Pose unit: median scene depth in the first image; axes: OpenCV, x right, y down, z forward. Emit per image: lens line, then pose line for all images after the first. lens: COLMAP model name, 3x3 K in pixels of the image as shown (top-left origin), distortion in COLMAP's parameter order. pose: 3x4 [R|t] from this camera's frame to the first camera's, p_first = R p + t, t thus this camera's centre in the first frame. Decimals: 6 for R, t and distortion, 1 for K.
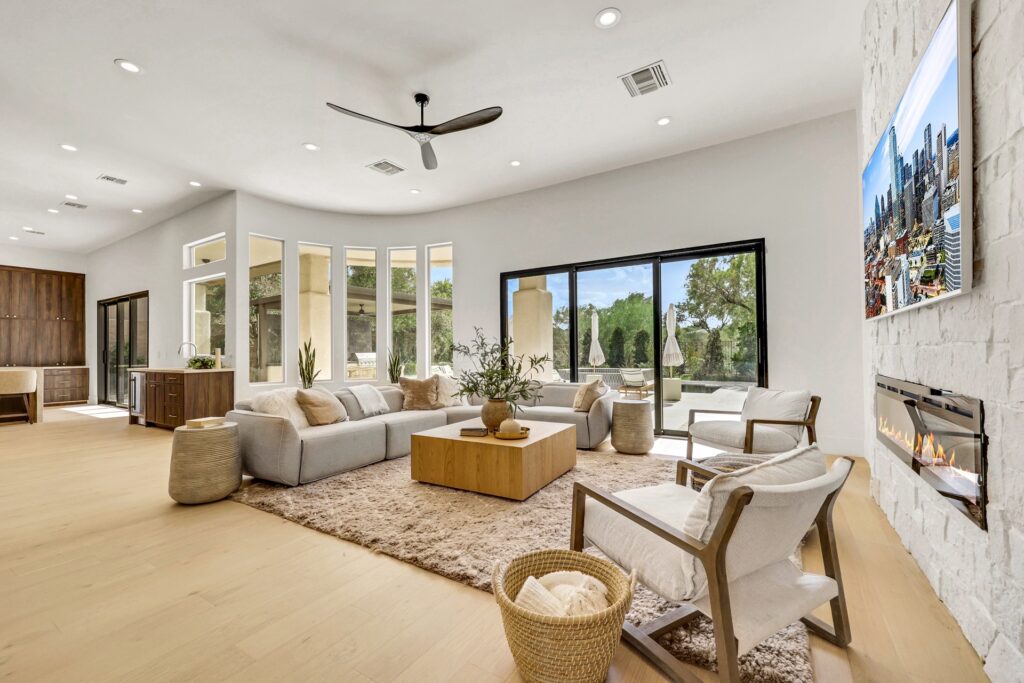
lens RADIAL K [[413.6, 0, 516.7], [0, 413.6, 347.2], [0, 0, 1]] dist [-0.000866, 0.000763]
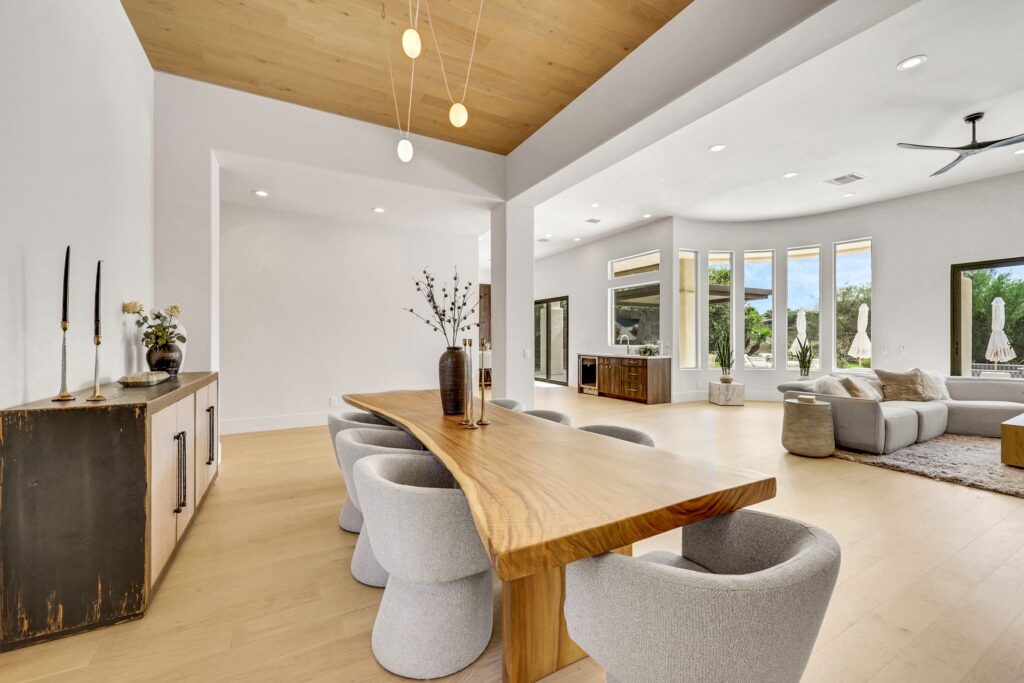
lens RADIAL K [[413.6, 0, 523.0], [0, 413.6, 339.9], [0, 0, 1]] dist [-0.000866, 0.000763]
pose [[0.877703, 0.010415, -0.479092, -0.383585], [-0.002947, 0.999862, 0.016337, -0.014927], [0.479196, -0.012927, 0.877613, -0.276818]]
